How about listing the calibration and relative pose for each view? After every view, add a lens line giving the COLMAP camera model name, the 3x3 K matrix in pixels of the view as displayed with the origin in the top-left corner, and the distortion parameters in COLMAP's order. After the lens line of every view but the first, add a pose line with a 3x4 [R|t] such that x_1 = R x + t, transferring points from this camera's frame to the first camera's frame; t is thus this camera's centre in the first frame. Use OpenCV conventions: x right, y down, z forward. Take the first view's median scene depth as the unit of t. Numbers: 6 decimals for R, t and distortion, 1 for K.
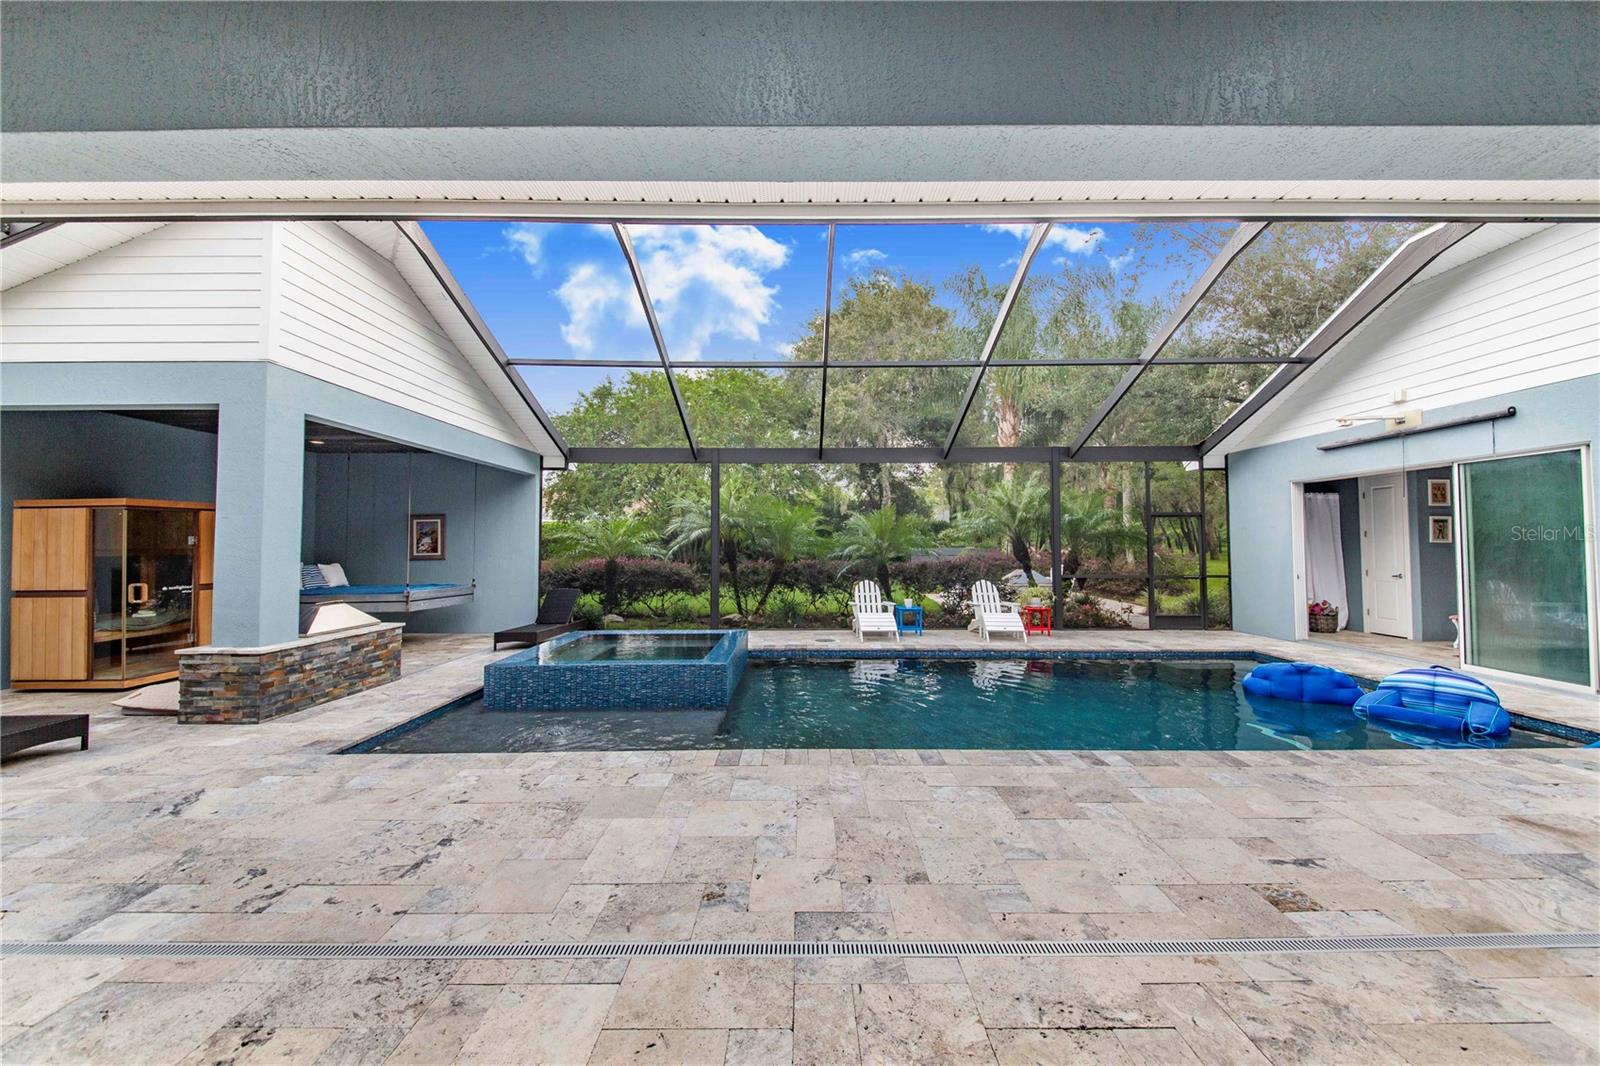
lens RADIAL K [[598.1, 0, 799.8], [0, 598.1, 527.0], [0, 0, 1]] dist [-0.001453, -0.000142]
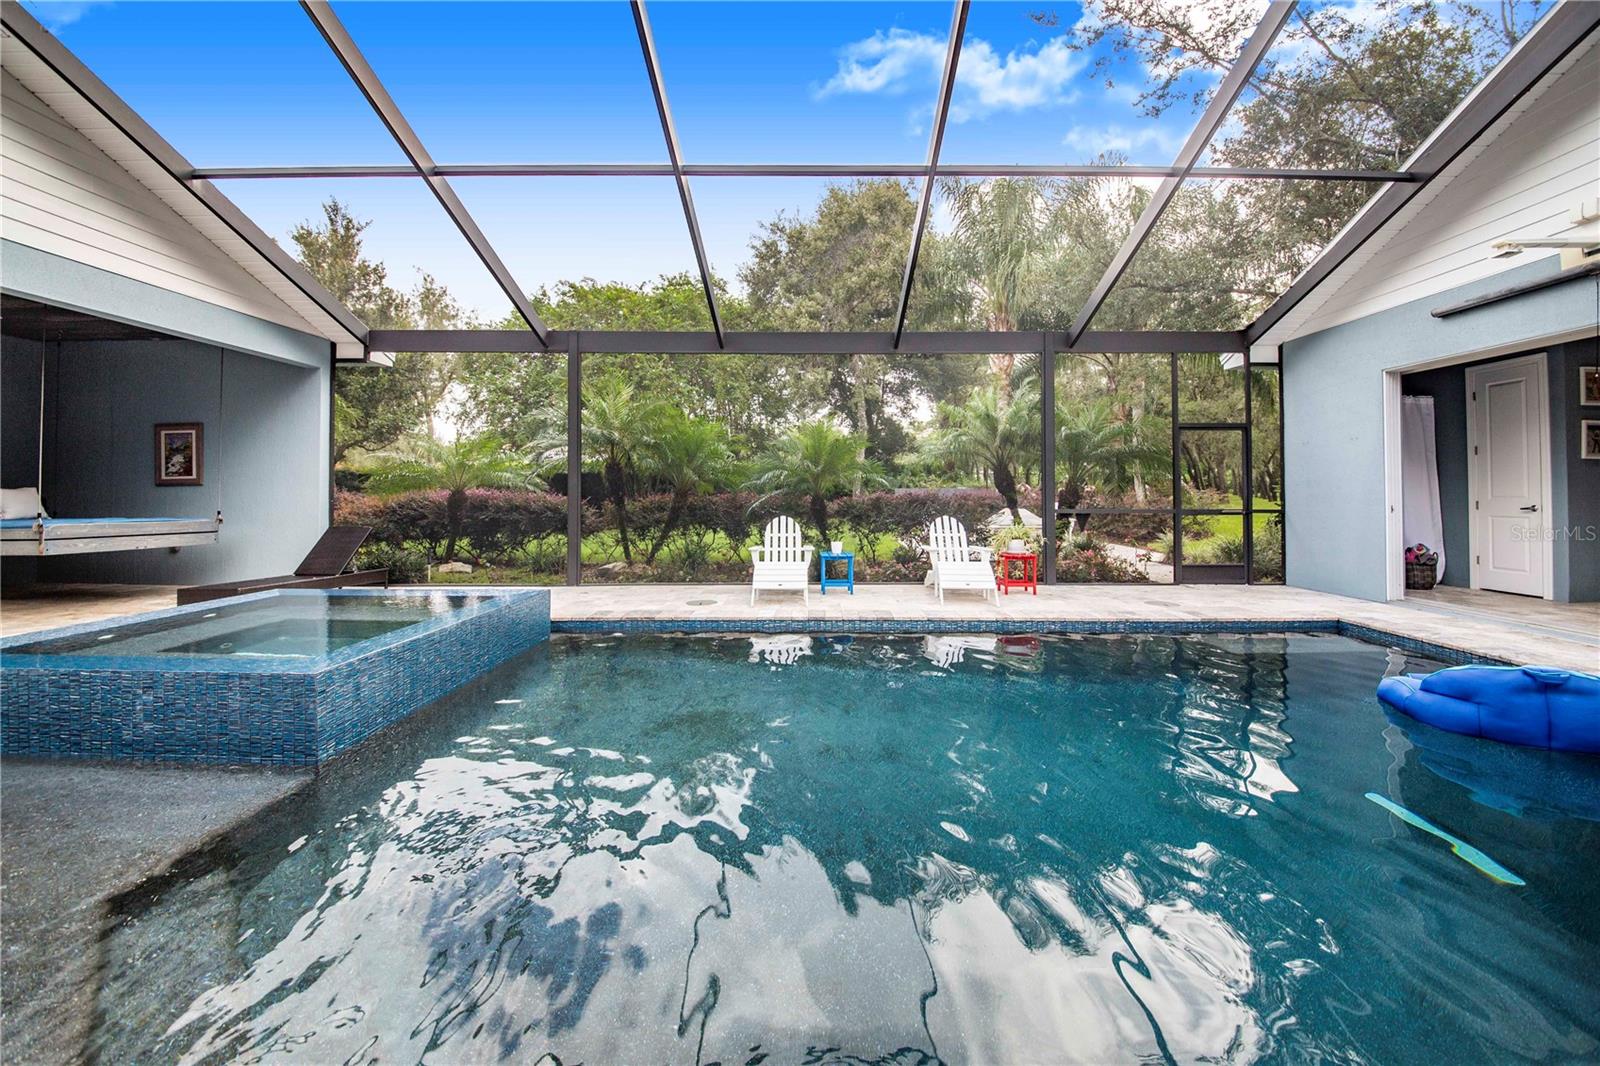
lens RADIAL K [[599.4, 0, 804.3], [0, 599.4, 488.4], [0, 0, 1]] dist [-0.025563, -0.000177]
pose [[0.999997, 0.002344, 0.000003, 0.136037], [-0.002343, 0.999704, 0.024235, 0.038456], [0.000054, -0.024235, 0.999706, 0.282879]]
